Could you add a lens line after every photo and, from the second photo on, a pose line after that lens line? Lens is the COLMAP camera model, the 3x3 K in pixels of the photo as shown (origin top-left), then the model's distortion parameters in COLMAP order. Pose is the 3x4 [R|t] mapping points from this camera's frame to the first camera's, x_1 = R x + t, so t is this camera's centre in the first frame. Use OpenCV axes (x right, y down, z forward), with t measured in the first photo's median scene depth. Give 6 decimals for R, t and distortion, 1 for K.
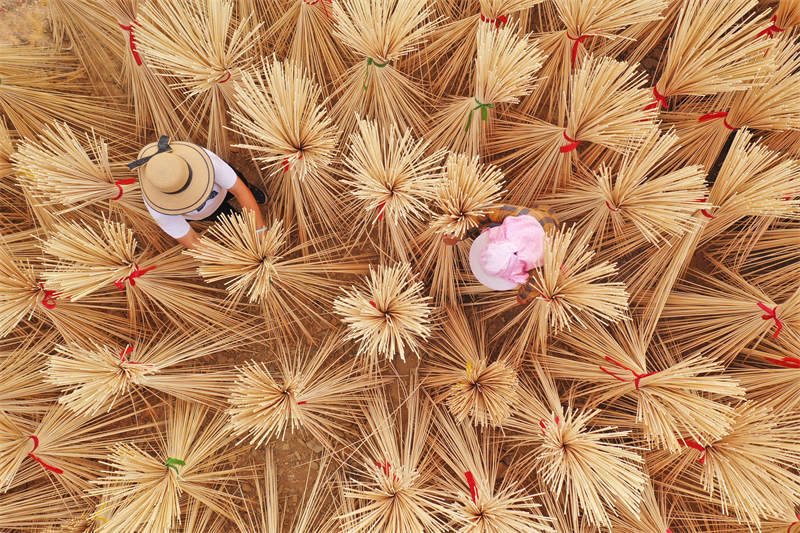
lens RADIAL K [[641.6, 0, 398.4], [0, 641.6, 264.6], [0, 0, 1]] dist [0.006595, 0.001748]
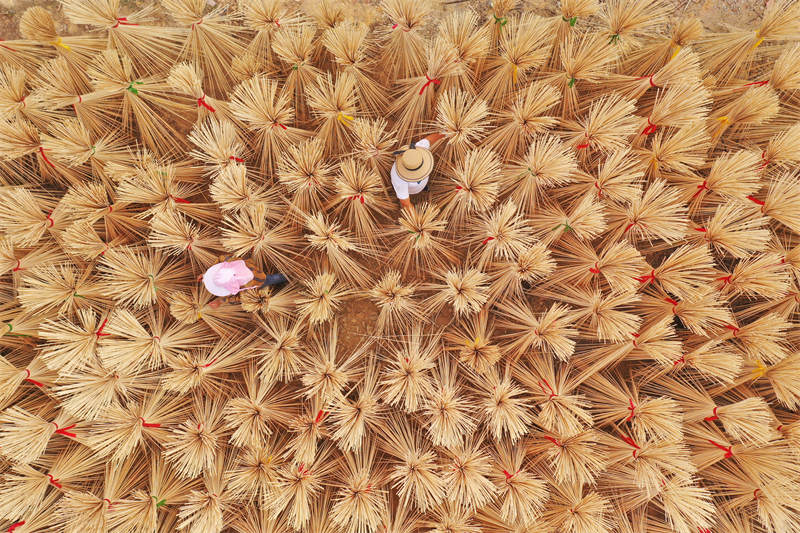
lens RADIAL K [[641.6, 0, 399.7], [0, 641.6, 269.7], [0, 0, 1]] dist [0.006595, 0.001748]
pose [[0.826038, 0.563608, -0.002834, -0.179948], [-0.562878, 0.825204, 0.046983, 0.036195], [0.028819, -0.037214, 0.998892, -0.799783]]
